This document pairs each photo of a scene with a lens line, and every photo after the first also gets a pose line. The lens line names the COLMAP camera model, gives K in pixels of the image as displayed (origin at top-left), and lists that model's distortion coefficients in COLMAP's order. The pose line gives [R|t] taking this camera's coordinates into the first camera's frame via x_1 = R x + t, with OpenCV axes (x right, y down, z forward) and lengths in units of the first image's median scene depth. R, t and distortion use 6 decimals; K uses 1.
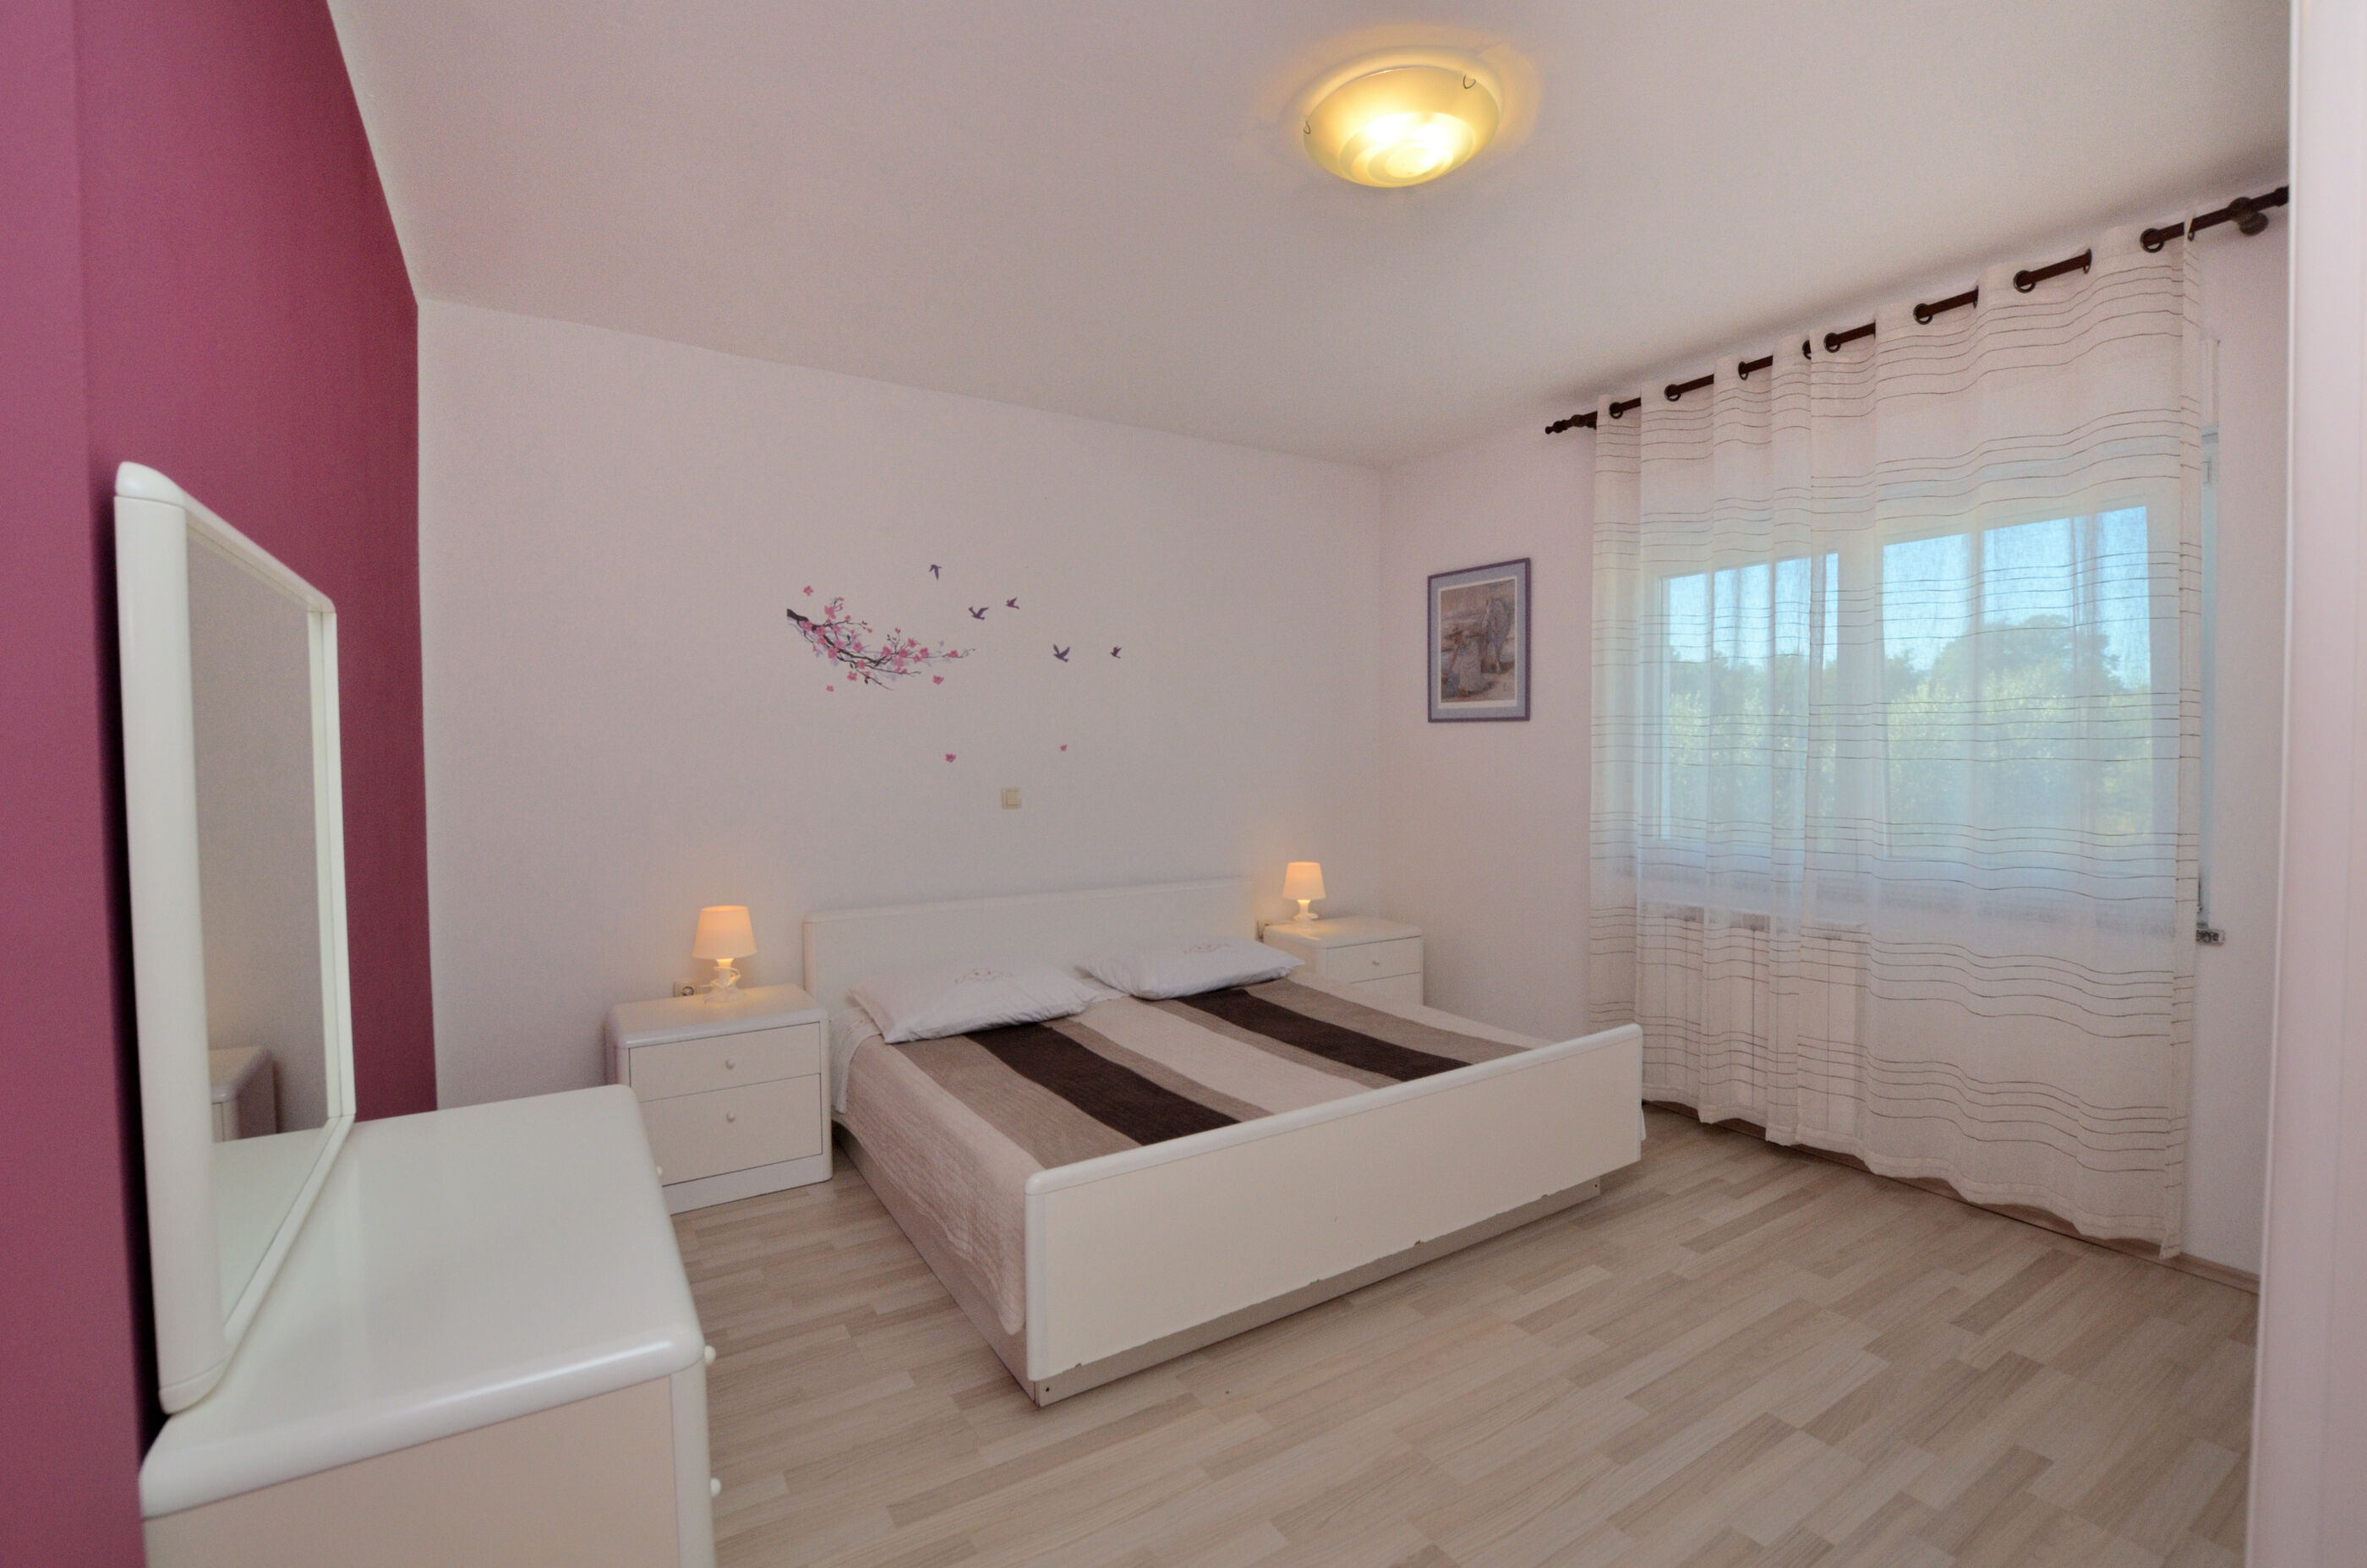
lens RADIAL K [[1041.5, 0, 1211.9], [0, 1041.5, 776.6], [0, 0, 1]] dist [-0.031990, -0.000159]
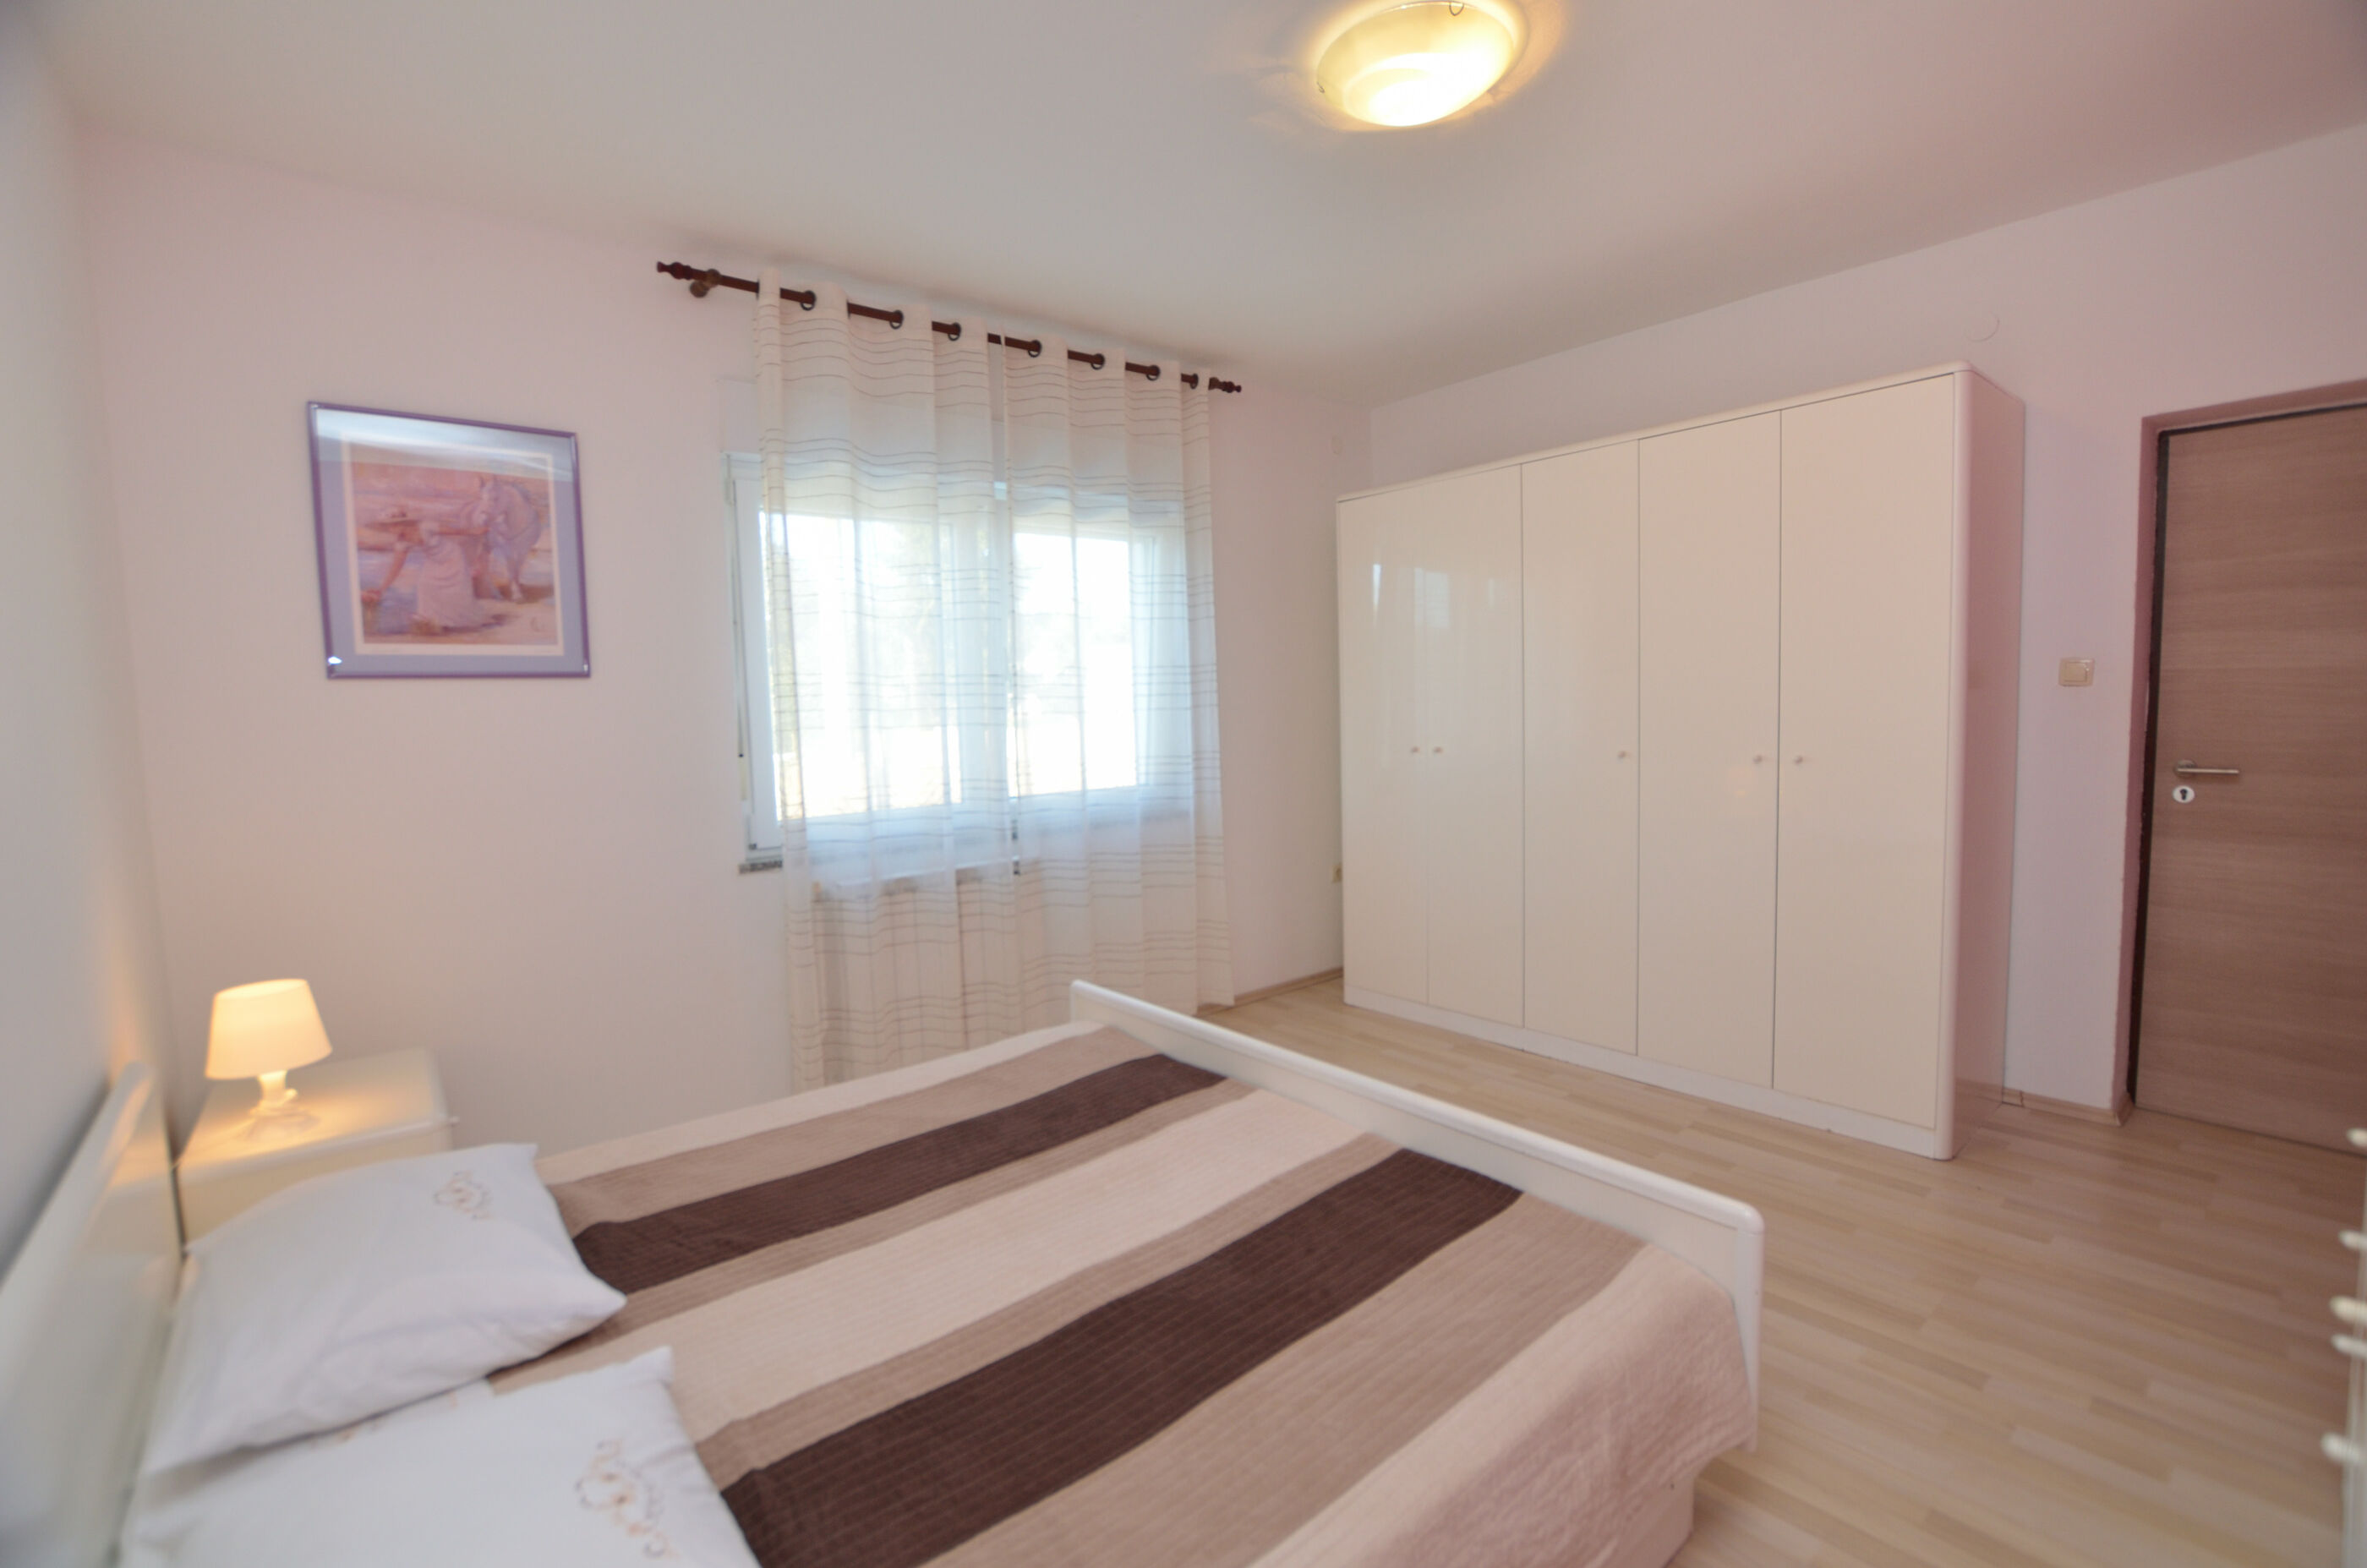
lens RADIAL K [[1041.5, 0, 1211.9], [0, 1041.5, 776.6], [0, 0, 1]] dist [-0.031990, -0.000159]
pose [[-0.139465, -0.067997, 0.987890, -0.404576], [0.056245, 0.995485, 0.076460, -0.018219], [-0.988628, 0.066227, -0.135010, 0.678783]]
